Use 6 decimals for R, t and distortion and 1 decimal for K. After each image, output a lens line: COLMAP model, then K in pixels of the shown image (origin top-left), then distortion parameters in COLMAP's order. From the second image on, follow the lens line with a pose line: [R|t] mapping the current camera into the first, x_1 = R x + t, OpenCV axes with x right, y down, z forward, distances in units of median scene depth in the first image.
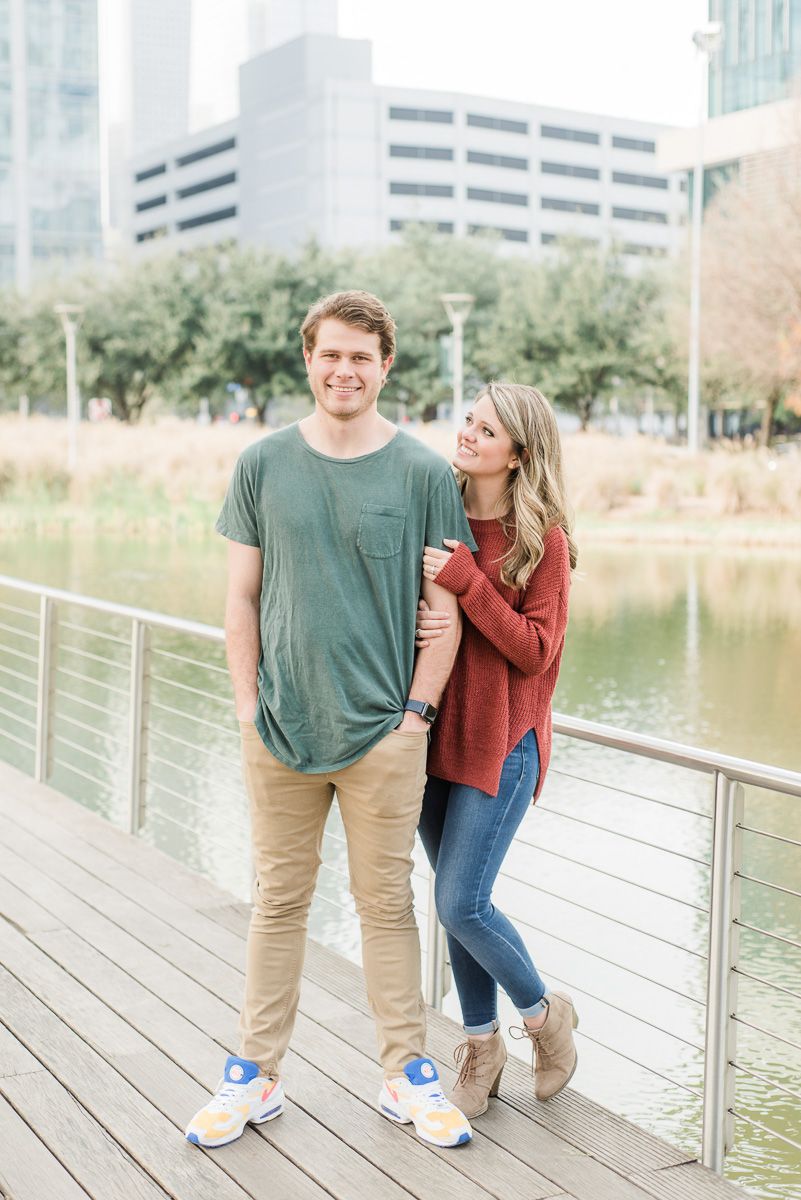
lens RADIAL K [[1409.7, 0, 341.9], [0, 1409.7, 594.0], [0, 0, 1]] dist [-0.004817, 0.018367]
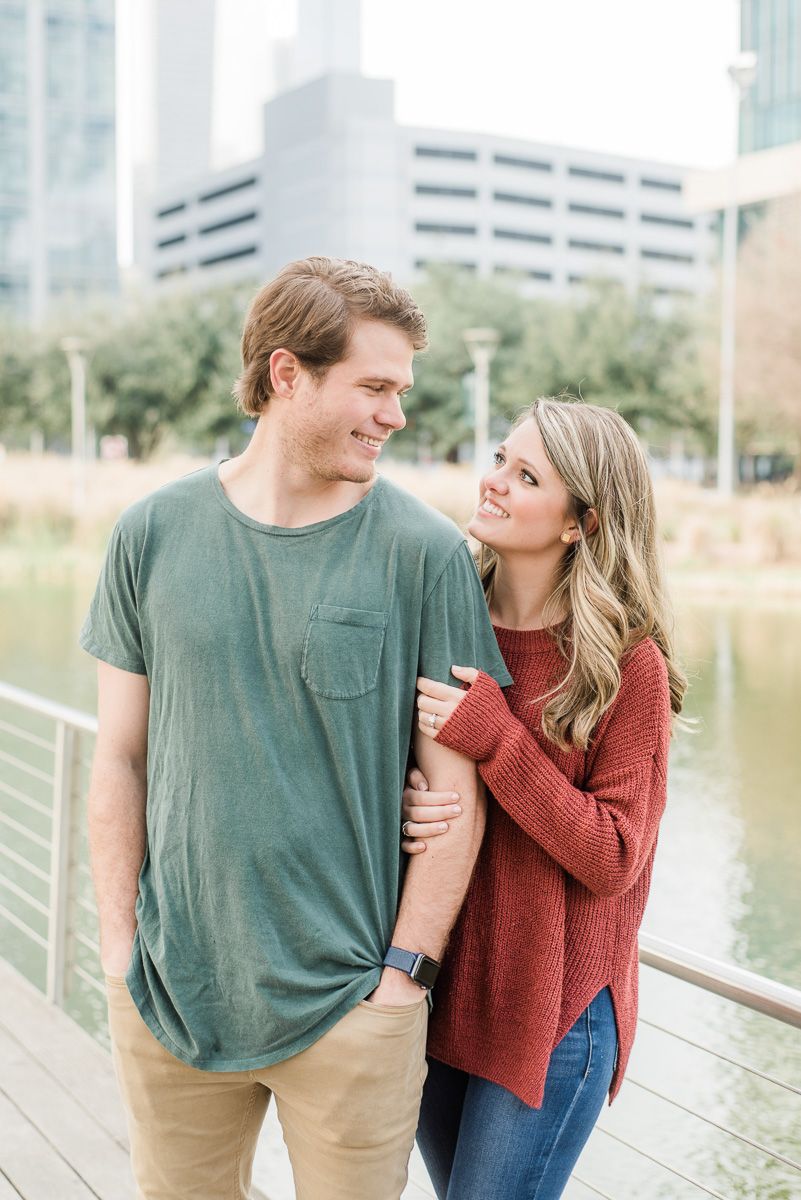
lens RADIAL K [[1431.5, 0, 400.5], [0, 1431.5, 600.0], [0, 0, 1]] dist [0.007318, -0.037698]
pose [[0.999703, 0.001250, 0.024331, 0.035127], [-0.000604, 0.999648, -0.026526, -0.048701], [-0.024356, 0.026503, 0.999352, 0.395178]]
